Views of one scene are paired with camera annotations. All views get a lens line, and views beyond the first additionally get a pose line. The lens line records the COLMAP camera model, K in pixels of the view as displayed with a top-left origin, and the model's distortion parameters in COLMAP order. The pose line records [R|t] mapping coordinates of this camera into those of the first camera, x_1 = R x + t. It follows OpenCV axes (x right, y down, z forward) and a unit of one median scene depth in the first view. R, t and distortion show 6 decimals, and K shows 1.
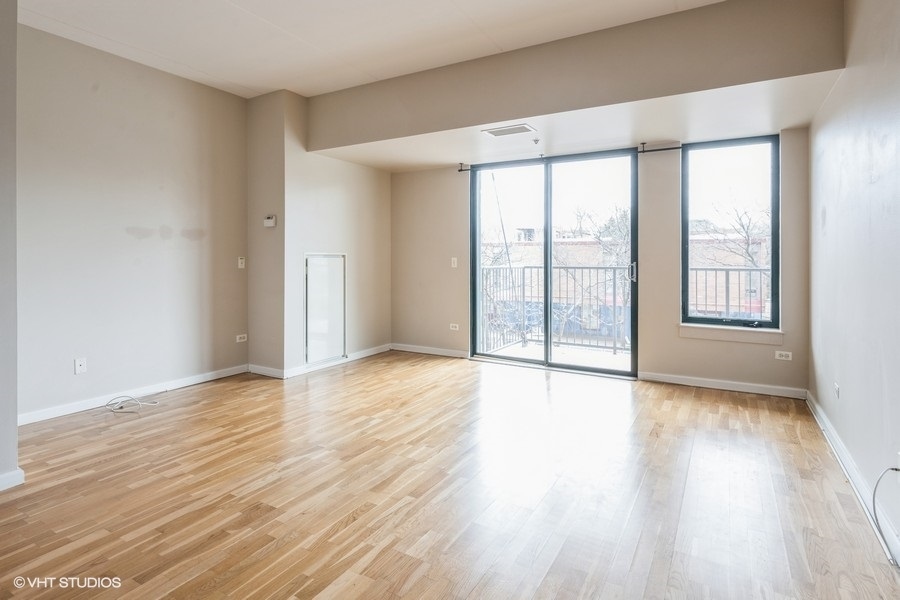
lens RADIAL K [[475.9, 0, 449.0], [0, 475.9, 259.4], [0, 0, 1]] dist [-0.000257, -0.000581]
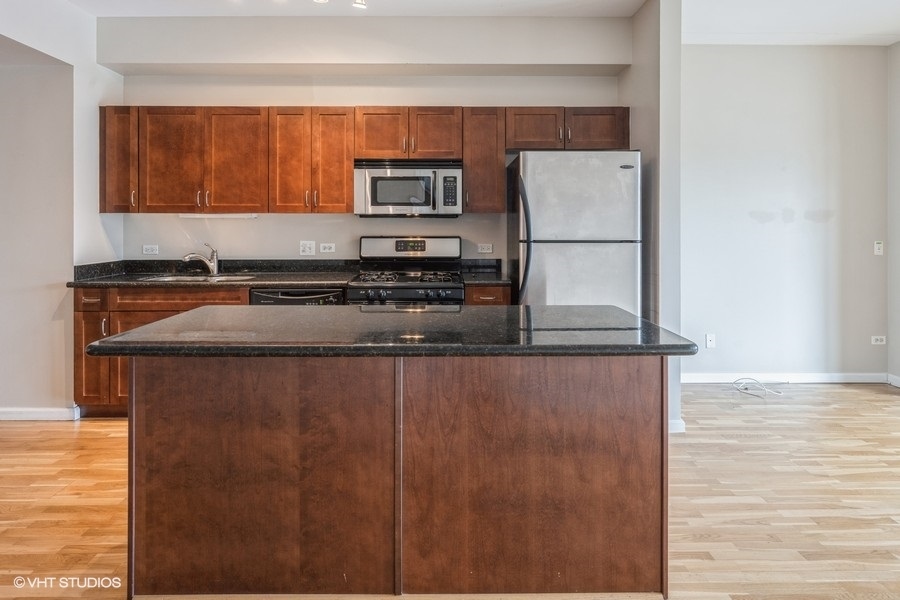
lens RADIAL K [[555.2, 0, 448.9], [0, 555.2, 228.0], [0, 0, 1]] dist [0.002765, 0.000085]
pose [[0.510163, 0.003598, -0.860070, 0.012566], [-0.002502, 0.999993, 0.002699, -0.034671], [0.860074, 0.000775, 0.510168, -0.153496]]
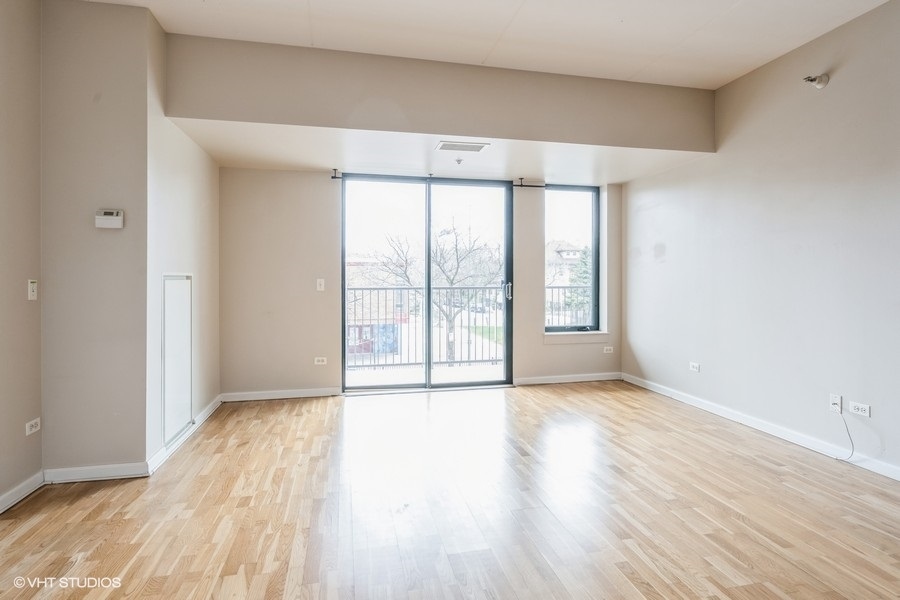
lens RADIAL K [[467.5, 0, 450.4], [0, 467.5, 278.9], [0, 0, 1]] dist [0.000533, -0.000008]
pose [[0.730918, -0.003426, 0.682456, -0.547975], [0.005646, 0.999984, -0.001026, -0.002615], [-0.682441, 0.004603, 0.730926, 0.331794]]
